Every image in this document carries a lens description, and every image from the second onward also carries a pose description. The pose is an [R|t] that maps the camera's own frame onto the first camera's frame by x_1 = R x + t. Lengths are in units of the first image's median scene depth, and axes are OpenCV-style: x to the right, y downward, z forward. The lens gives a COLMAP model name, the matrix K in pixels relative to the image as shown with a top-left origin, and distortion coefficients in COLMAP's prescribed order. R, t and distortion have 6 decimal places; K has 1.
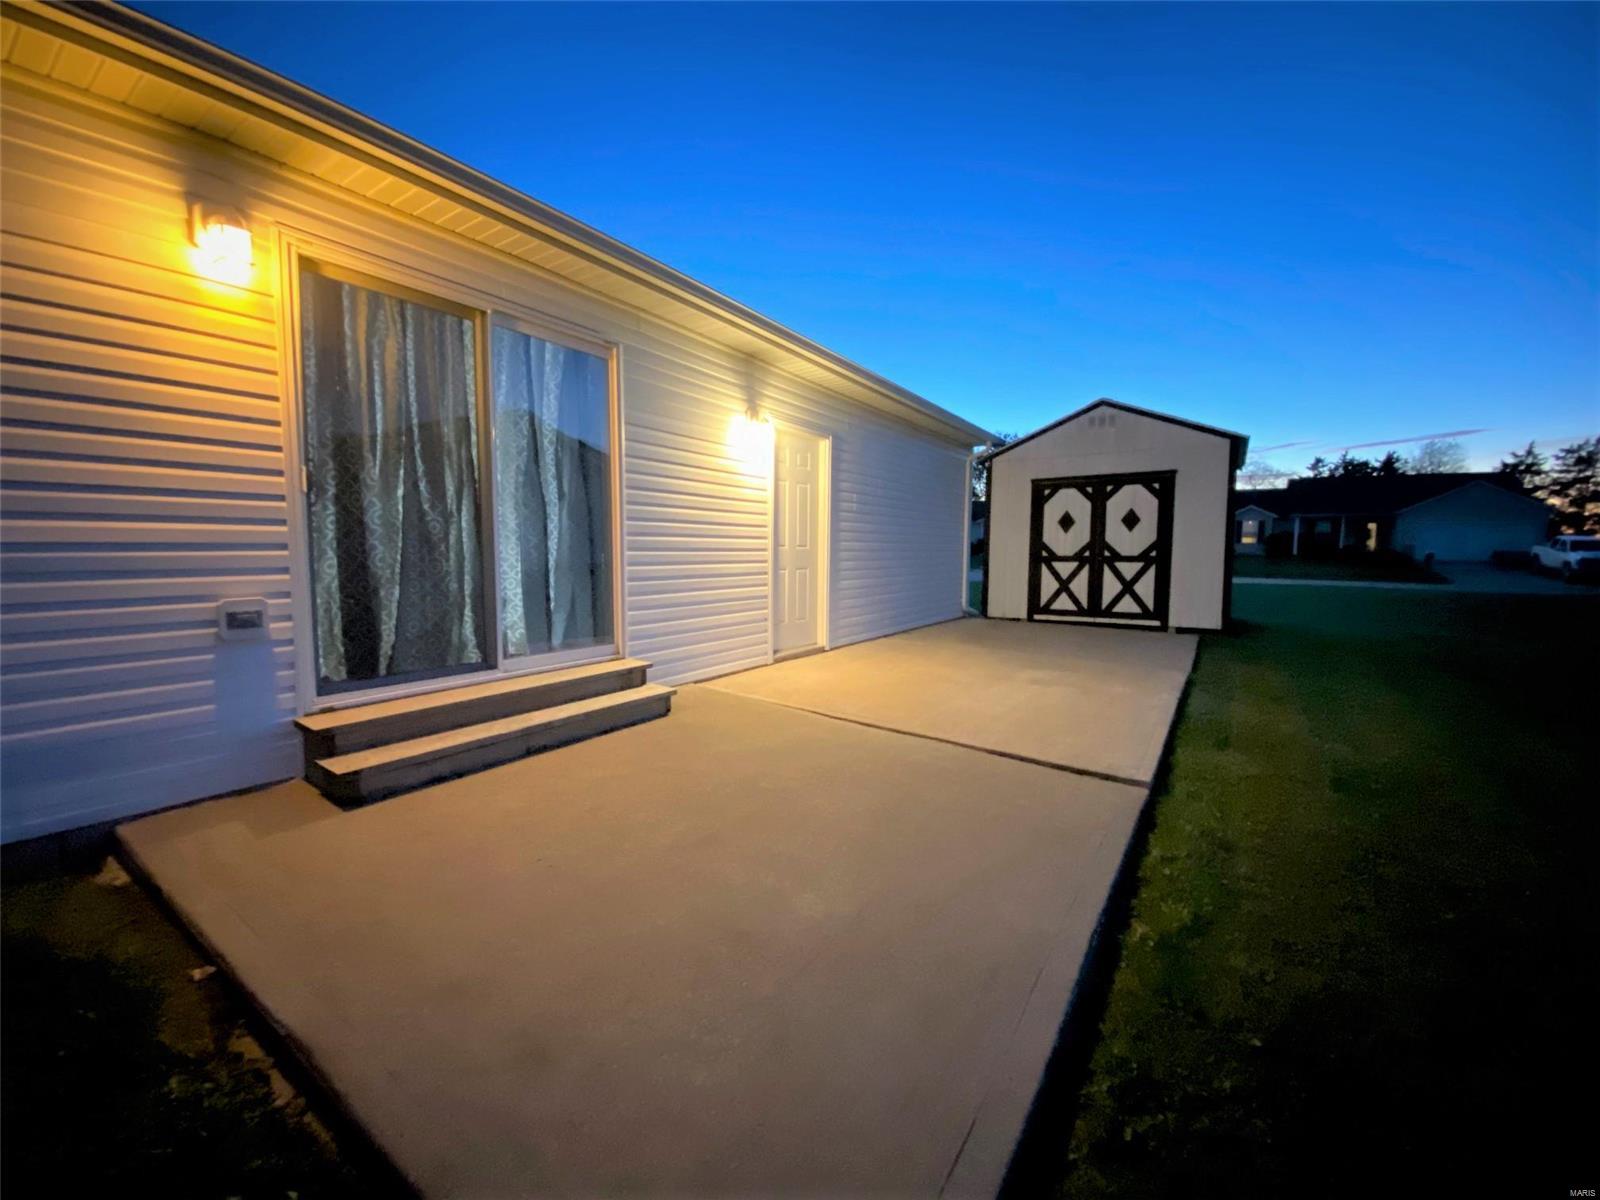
lens RADIAL K [[650.9, 0, 791.5], [0, 650.9, 600.6], [0, 0, 1]] dist [0.036472, -0.028248]
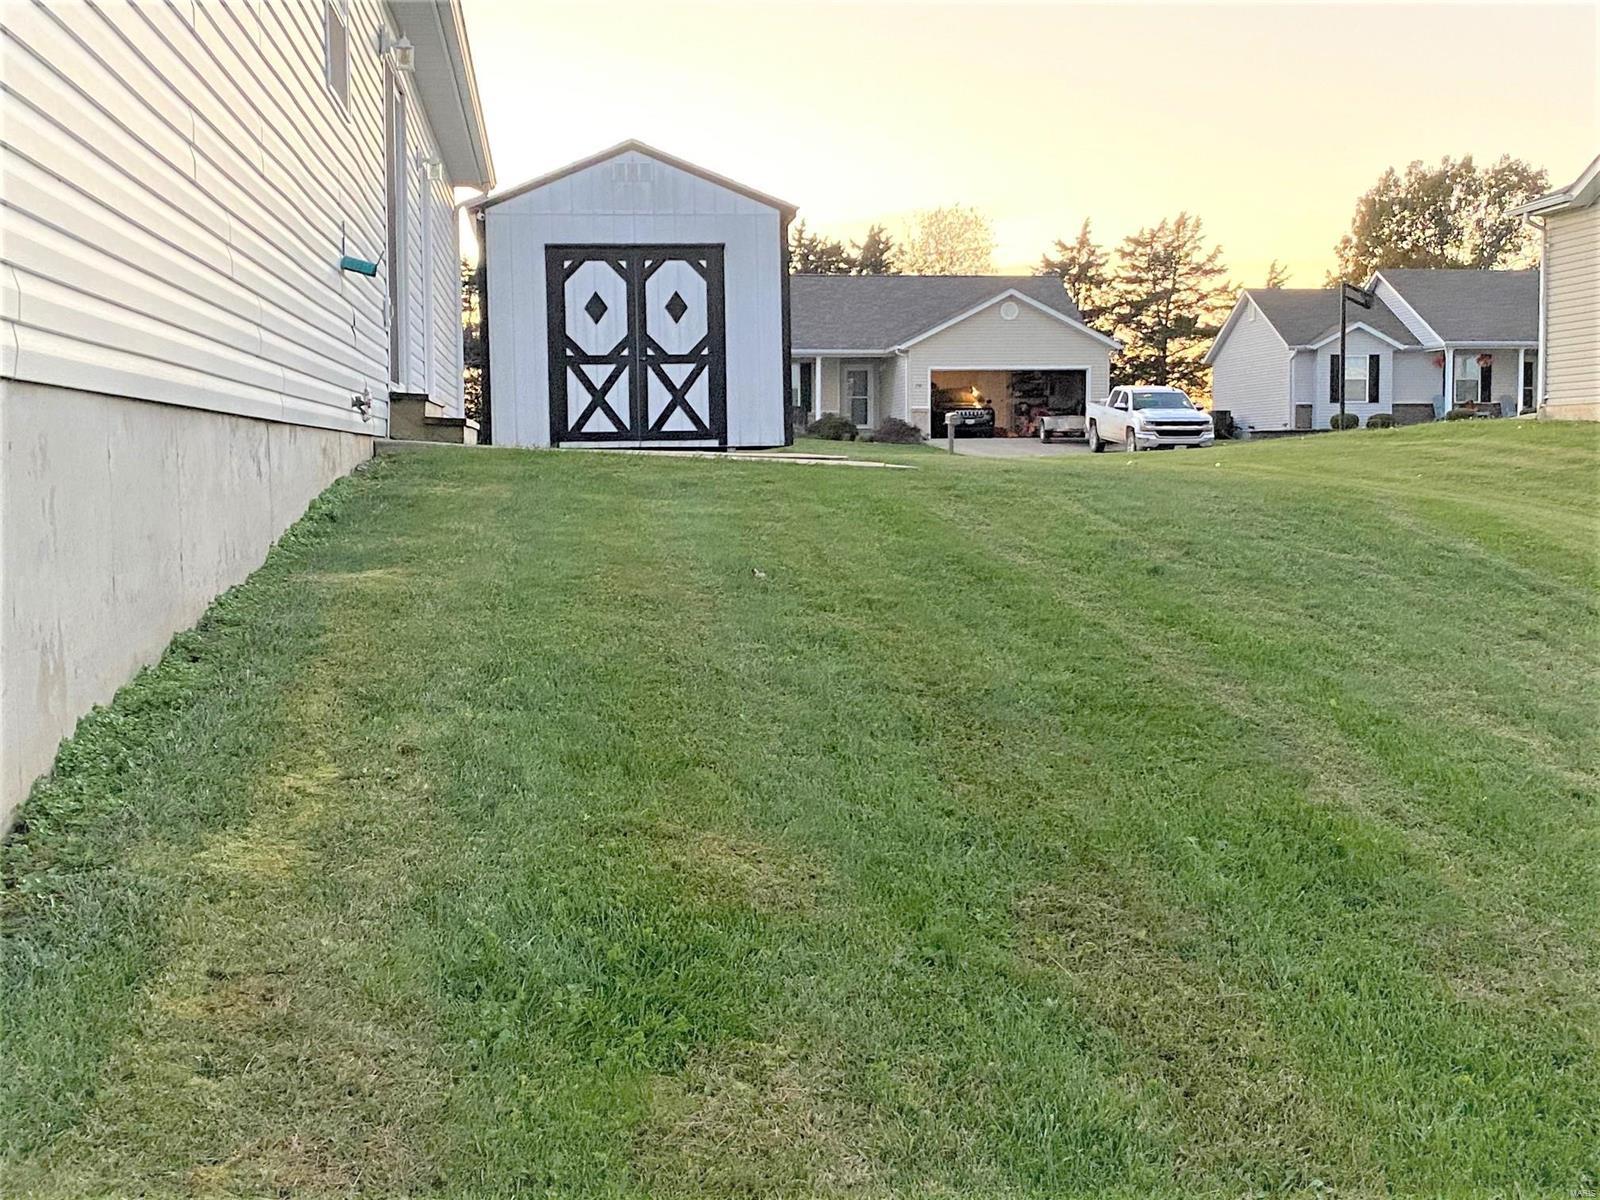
lens RADIAL K [[2110.0, 0, 800.0], [0, 2110.0, 600.0], [0, 0, 1]] dist [0.037810, 0.007777]
pose [[0.763494, -0.052747, 0.643658, -0.874093], [0.062252, 0.998029, 0.007946, 0.185627], [-0.642808, 0.034002, 0.765272, -0.854475]]
